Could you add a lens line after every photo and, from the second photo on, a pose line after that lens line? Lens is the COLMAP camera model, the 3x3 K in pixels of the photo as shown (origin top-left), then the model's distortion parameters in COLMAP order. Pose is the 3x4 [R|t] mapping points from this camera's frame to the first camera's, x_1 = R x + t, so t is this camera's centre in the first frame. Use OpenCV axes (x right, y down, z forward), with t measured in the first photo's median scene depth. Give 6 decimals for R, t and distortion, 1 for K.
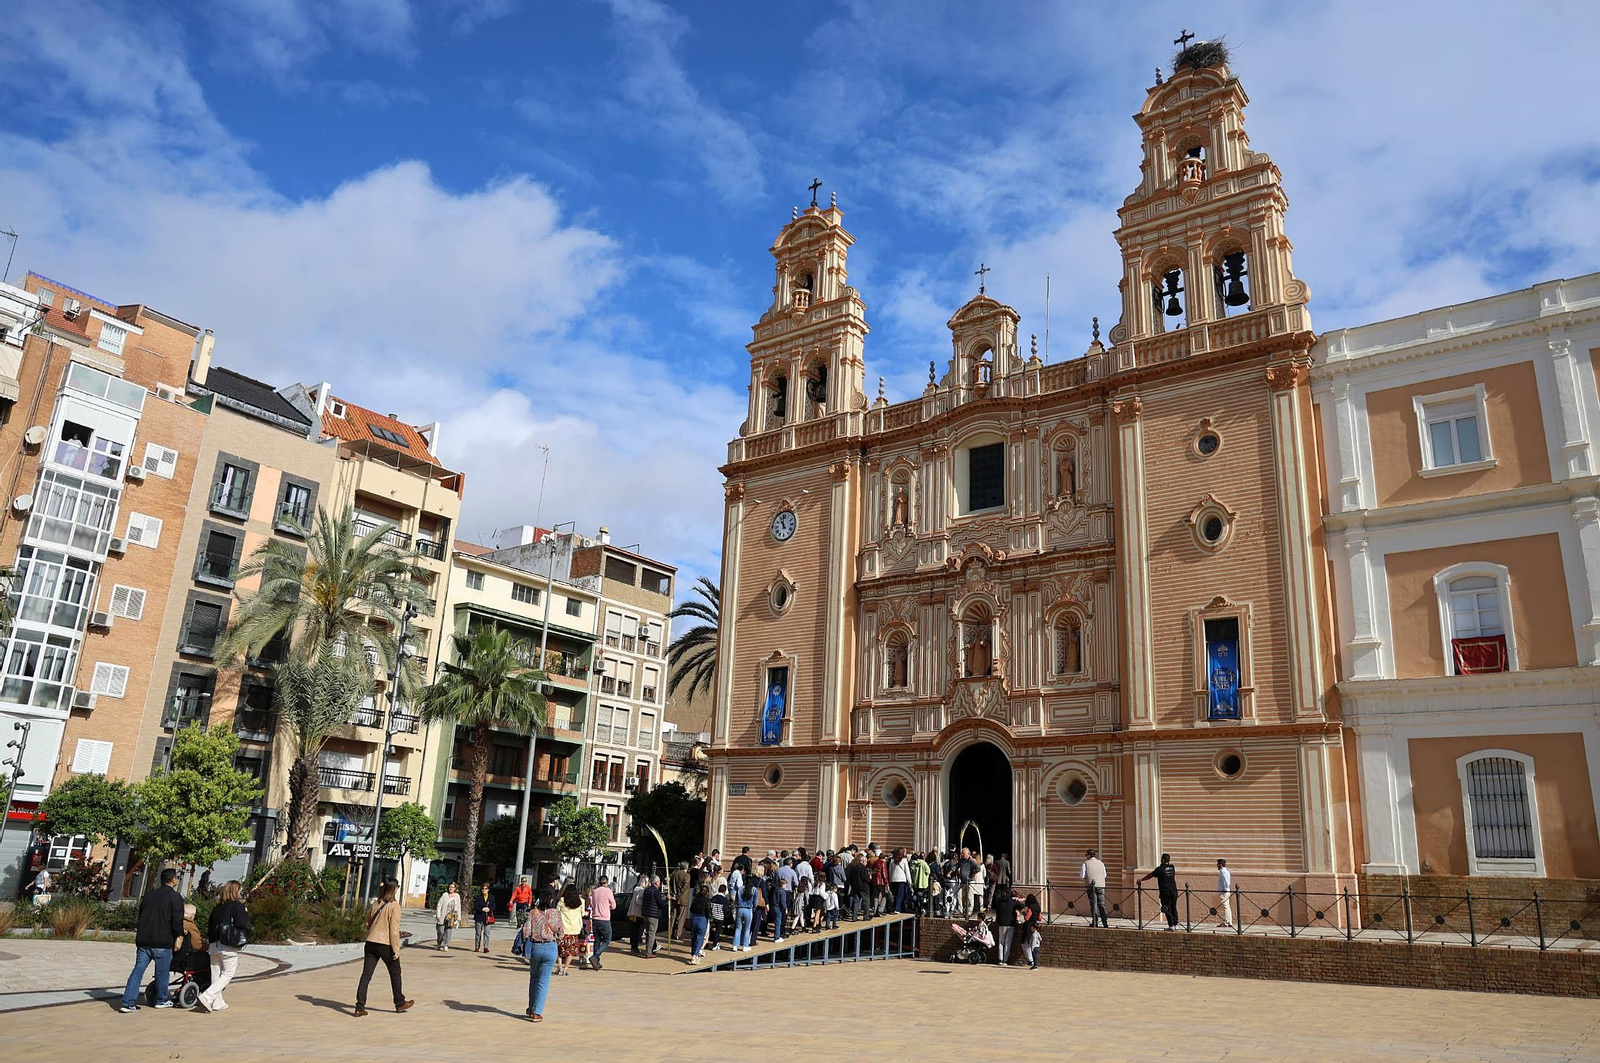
lens RADIAL K [[1125.3, 0, 800.0], [0, 1125.3, 531.5], [0, 0, 1]] dist [-0.097338, 0.070508]
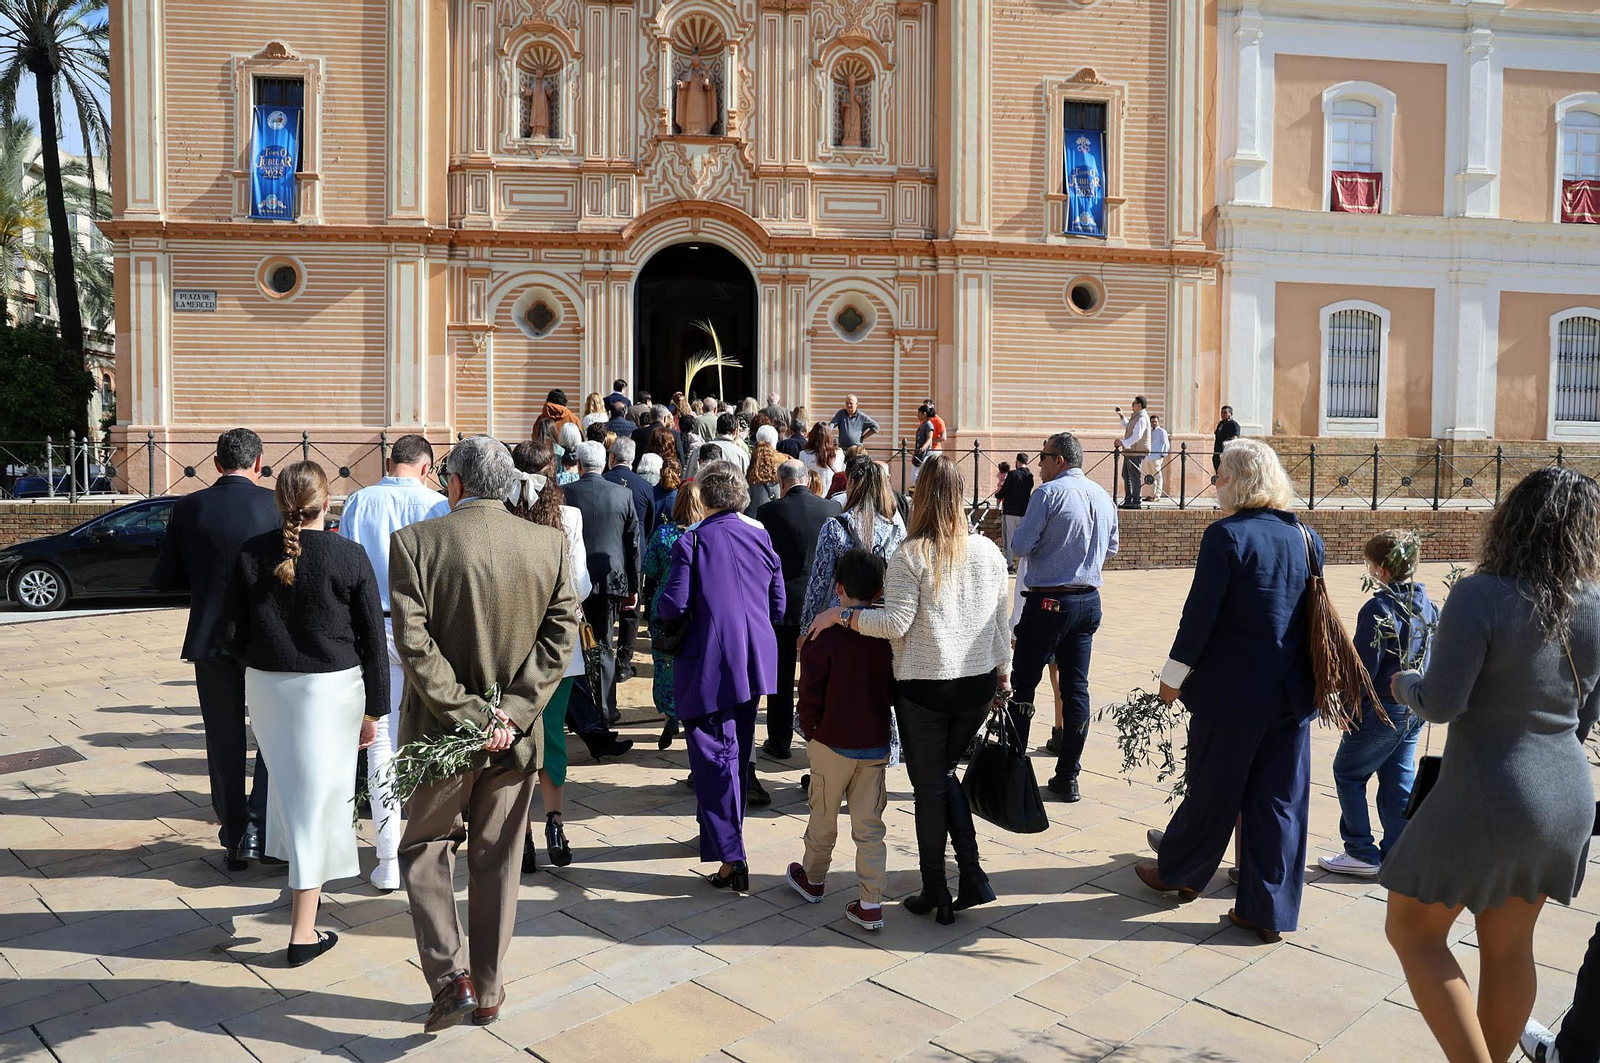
lens RADIAL K [[1125.3, 0, 800.0], [0, 1125.3, 531.5], [0, 0, 1]] dist [-0.097338, 0.070508]
pose [[0.721833, -0.074024, 0.688097, -0.272903], [-0.179911, 0.940008, 0.289856, 0.164686], [-0.668273, -0.333023, 0.665212, 0.533227]]
